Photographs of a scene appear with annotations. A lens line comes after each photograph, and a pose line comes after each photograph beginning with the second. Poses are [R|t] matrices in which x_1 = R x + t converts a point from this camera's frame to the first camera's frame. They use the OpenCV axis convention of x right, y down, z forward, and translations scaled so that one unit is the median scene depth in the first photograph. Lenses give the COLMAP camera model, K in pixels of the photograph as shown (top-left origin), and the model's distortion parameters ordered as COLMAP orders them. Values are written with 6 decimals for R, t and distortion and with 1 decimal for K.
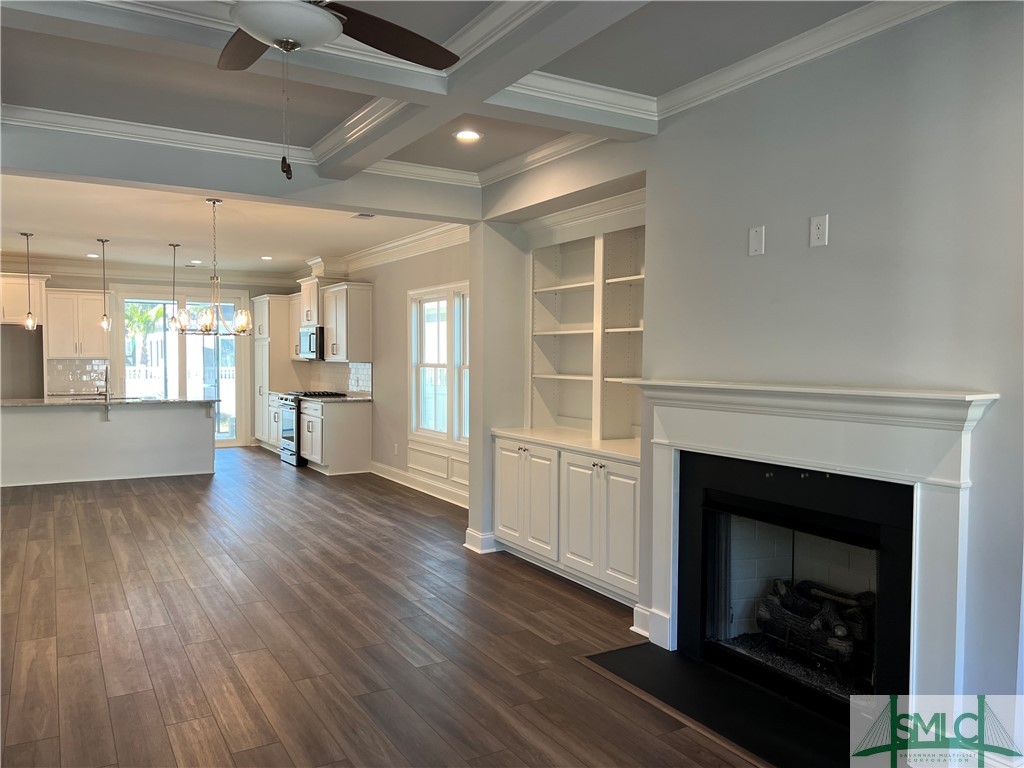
lens RADIAL K [[758.1, 0, 513.3], [0, 758.1, 390.1], [0, 0, 1]] dist [0.056416, -0.063959]
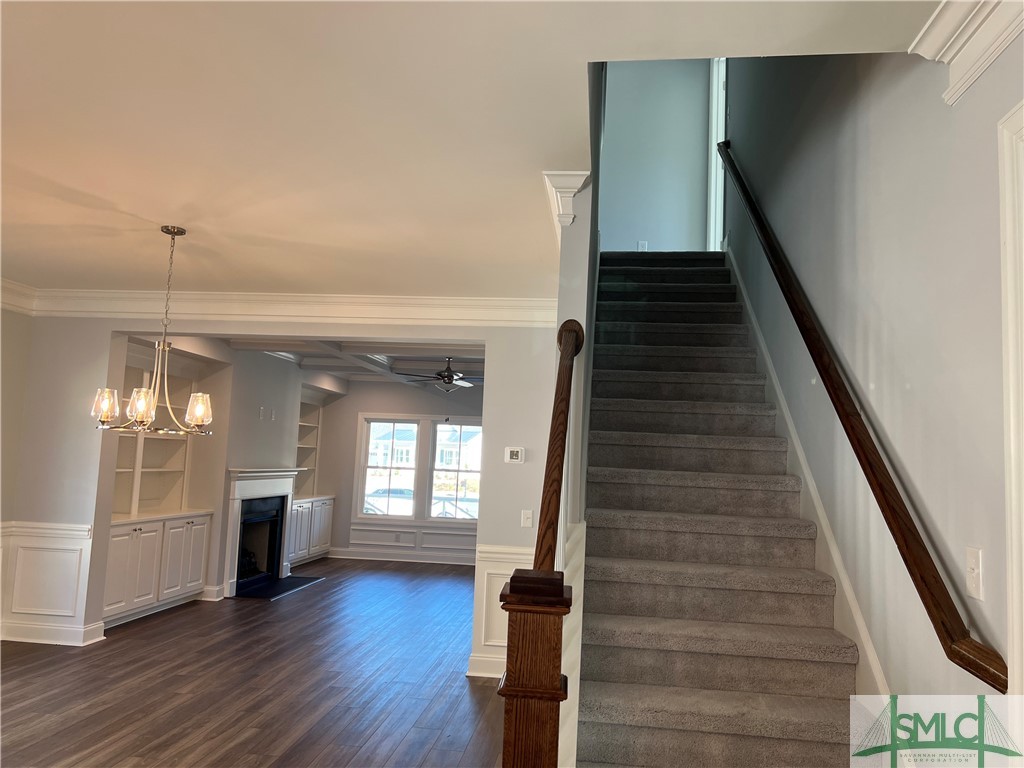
lens RADIAL K [[758.1, 0, 511.9], [0, 758.1, 384.3], [0, 0, 1]] dist [0.056416, -0.063959]
pose [[-0.785046, 0.016076, 0.619228, -1.385054], [-0.024659, 0.998060, -0.057172, -0.115507], [-0.618946, -0.060152, -0.783127, 1.777991]]
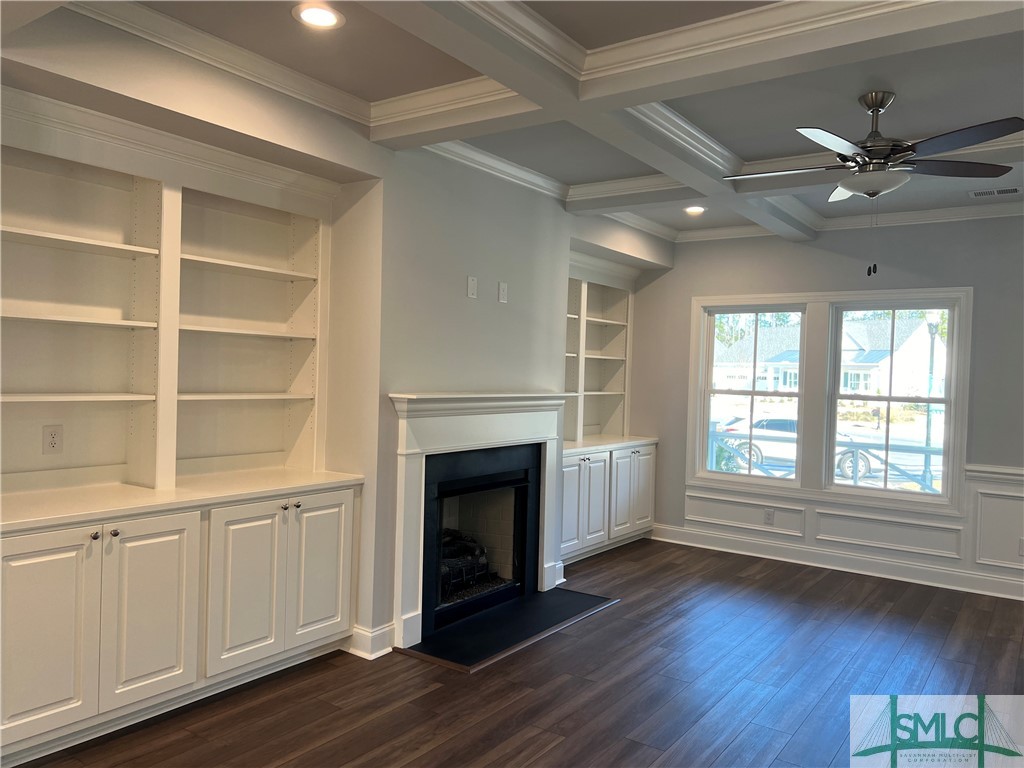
lens RADIAL K [[758.1, 0, 511.7], [0, 758.1, 382.2], [0, 0, 1]] dist [0.056416, -0.063959]
pose [[-0.390344, -0.034437, 0.920025, -0.661844], [0.008546, 0.999122, 0.041024, -0.056516], [-0.920629, 0.023876, -0.389707, 1.032003]]
